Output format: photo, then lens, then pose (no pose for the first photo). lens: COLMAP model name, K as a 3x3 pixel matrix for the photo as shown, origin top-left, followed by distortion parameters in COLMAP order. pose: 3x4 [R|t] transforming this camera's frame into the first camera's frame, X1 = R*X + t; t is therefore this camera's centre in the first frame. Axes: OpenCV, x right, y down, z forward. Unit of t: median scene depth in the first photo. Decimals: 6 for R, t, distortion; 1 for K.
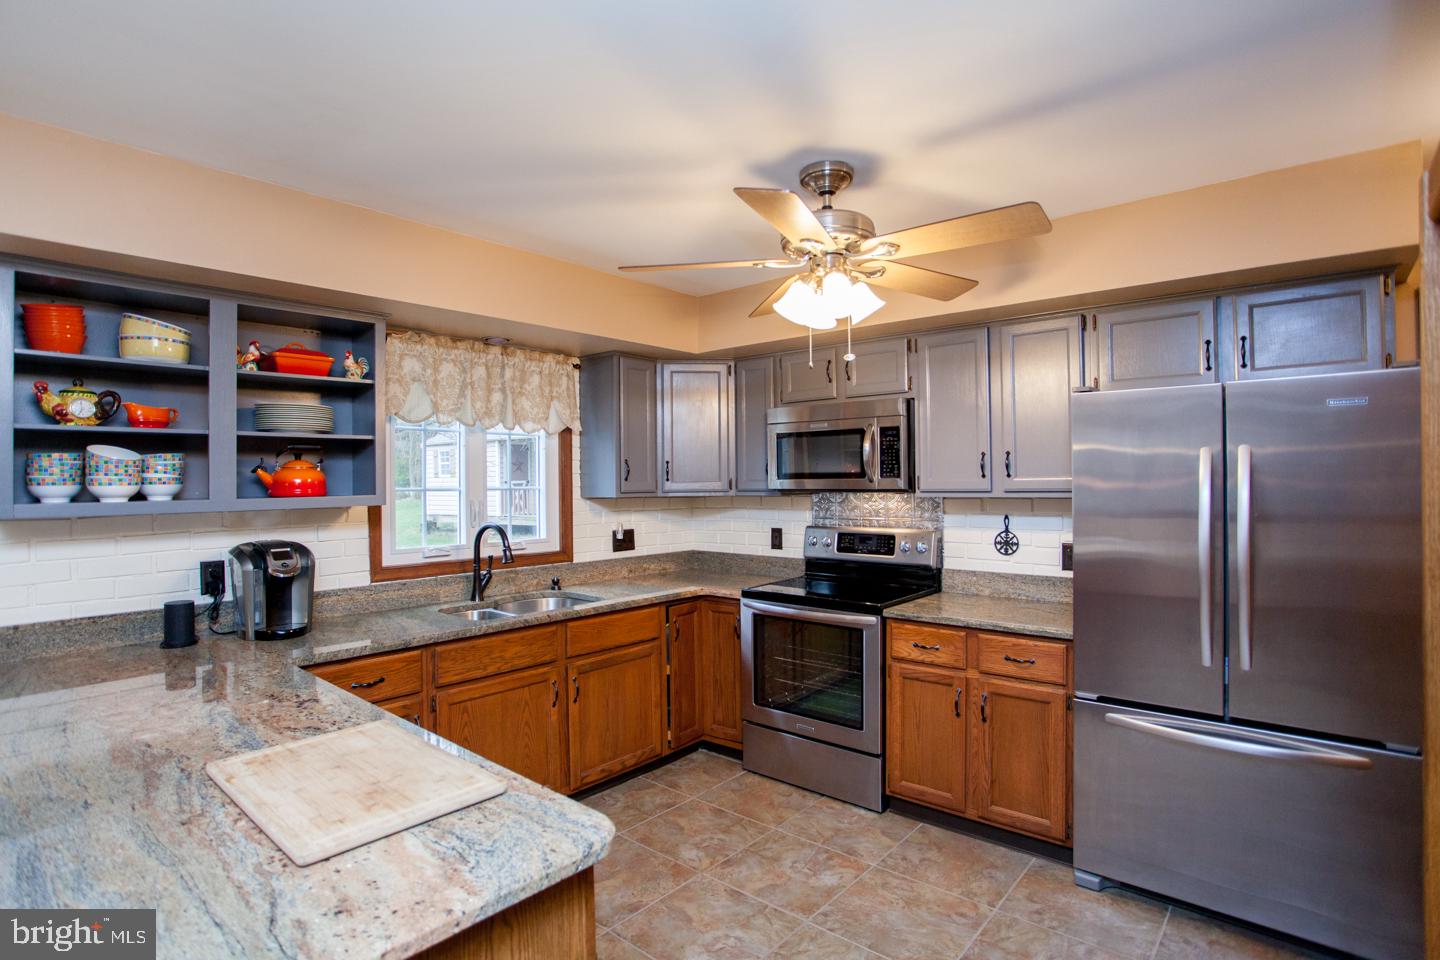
lens RADIAL K [[690.9, 0, 722.4], [0, 690.9, 482.8], [0, 0, 1]] dist [-0.066958, 0.022939]
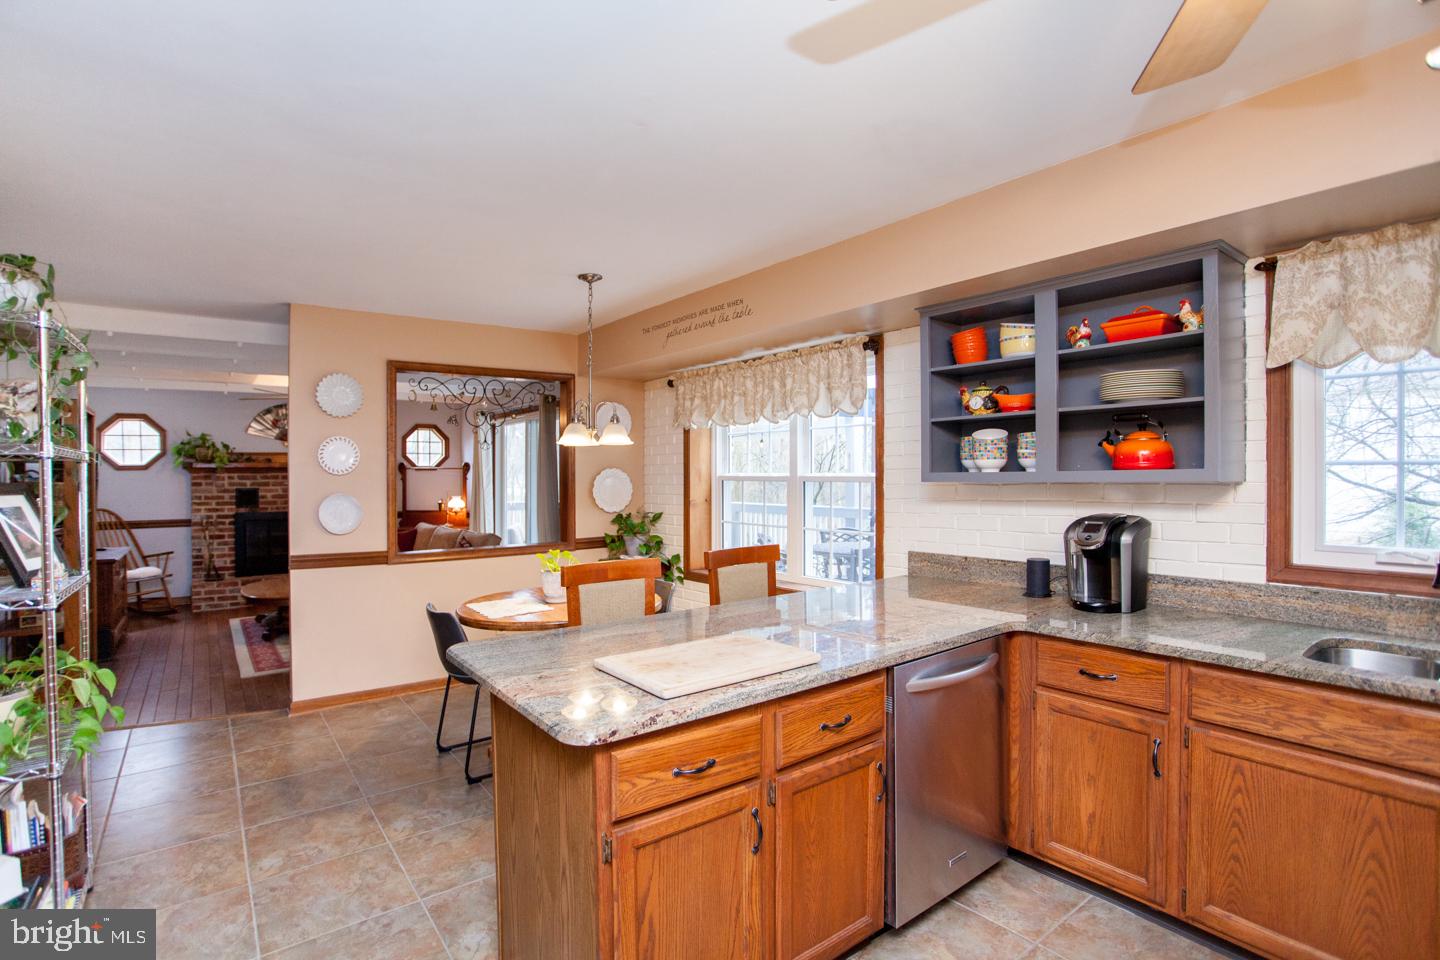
lens RADIAL K [[690.9, 0, 711.7], [0, 690.9, 478.8], [0, 0, 1]] dist [-0.066958, 0.022939]
pose [[-0.184785, 0.020231, -0.982571, 0.349180], [0.009465, 0.999778, 0.018805, 0.008240], [0.982733, -0.005825, -0.184936, 0.505893]]
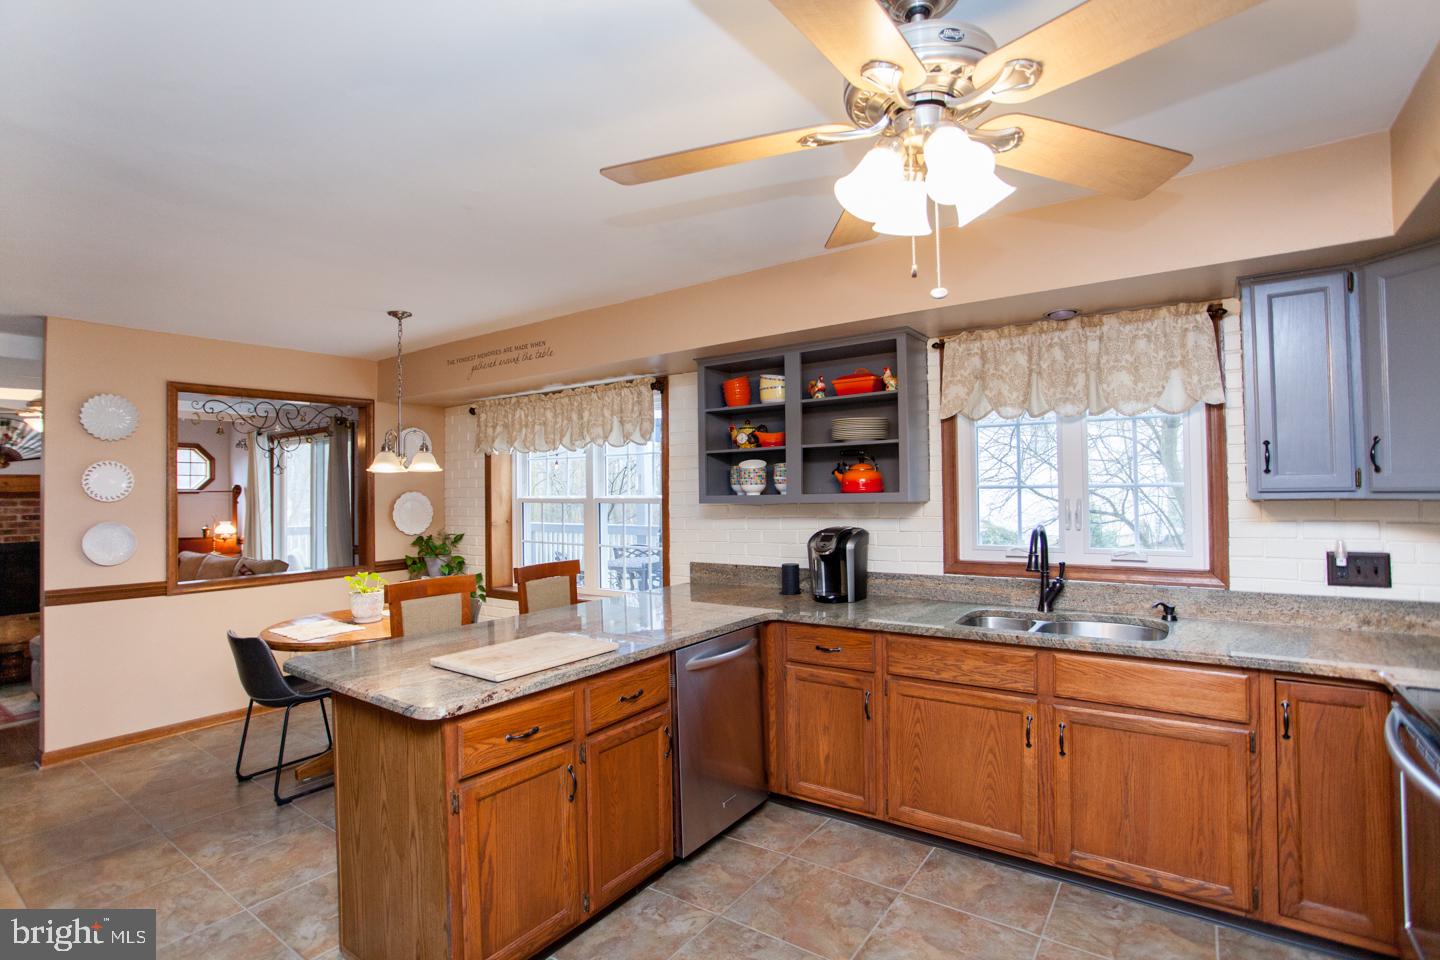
lens RADIAL K [[690.9, 0, 714.8], [0, 690.9, 480.7], [0, 0, 1]] dist [-0.066958, 0.022939]
pose [[0.117790, -0.002032, -0.993036, 0.511982], [0.013976, 0.999902, -0.000388, -0.004069], [0.992940, -0.013833, 0.117807, 0.506148]]
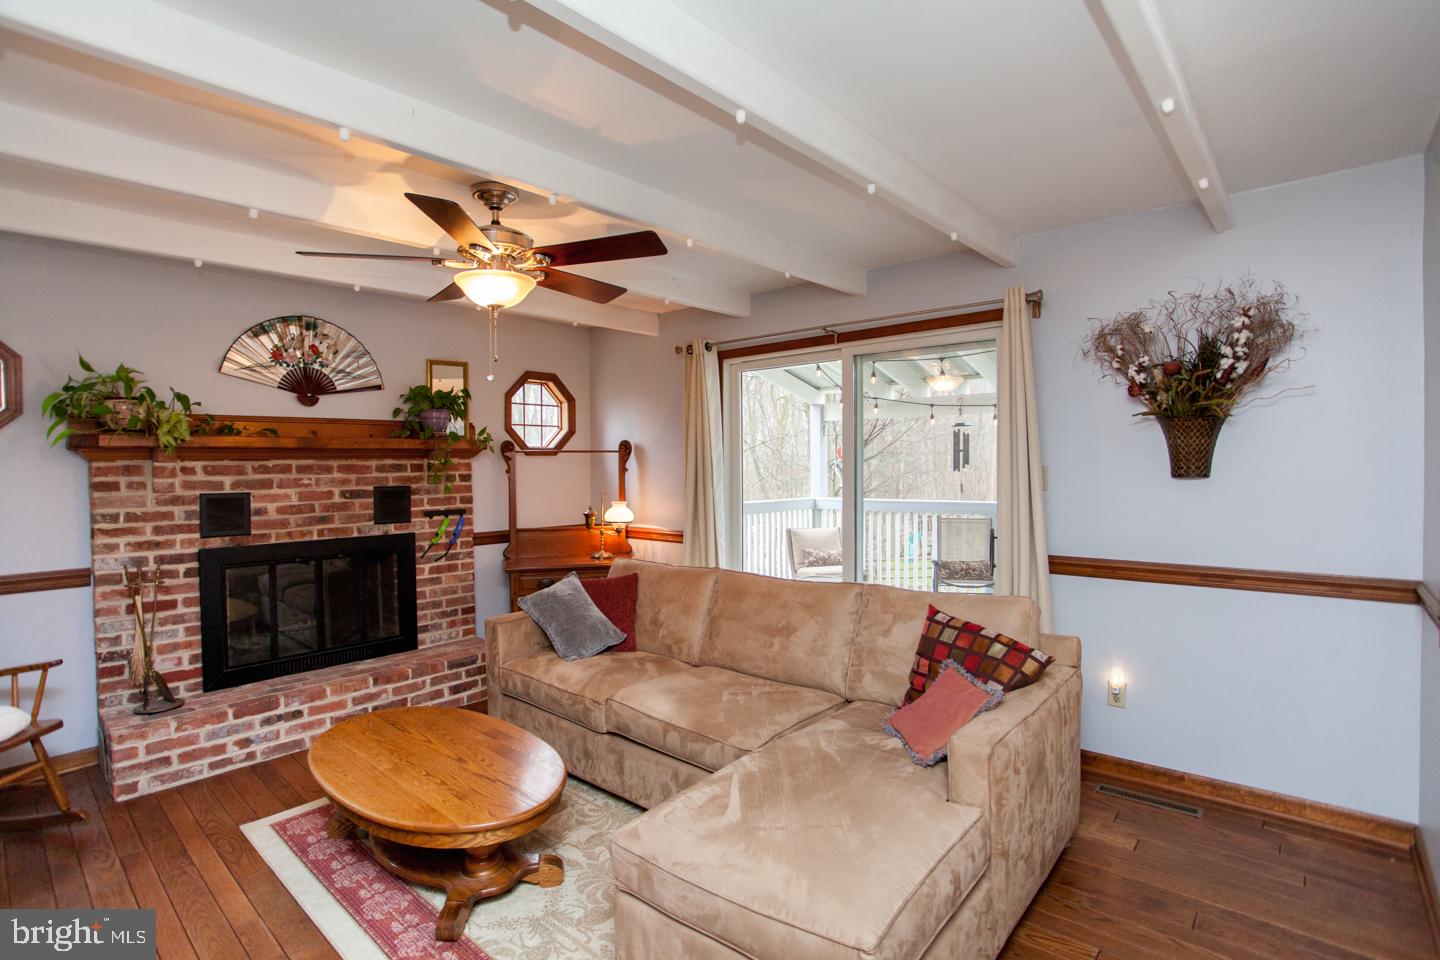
lens RADIAL K [[690.9, 0, 710.9], [0, 690.9, 478.4], [0, 0, 1]] dist [-0.066958, 0.022939]
pose [[0.008394, 0.033678, -0.999397, -0.583106], [0.012667, 0.999349, 0.033782, 0.019972], [0.999885, -0.012943, 0.007962, -0.750535]]
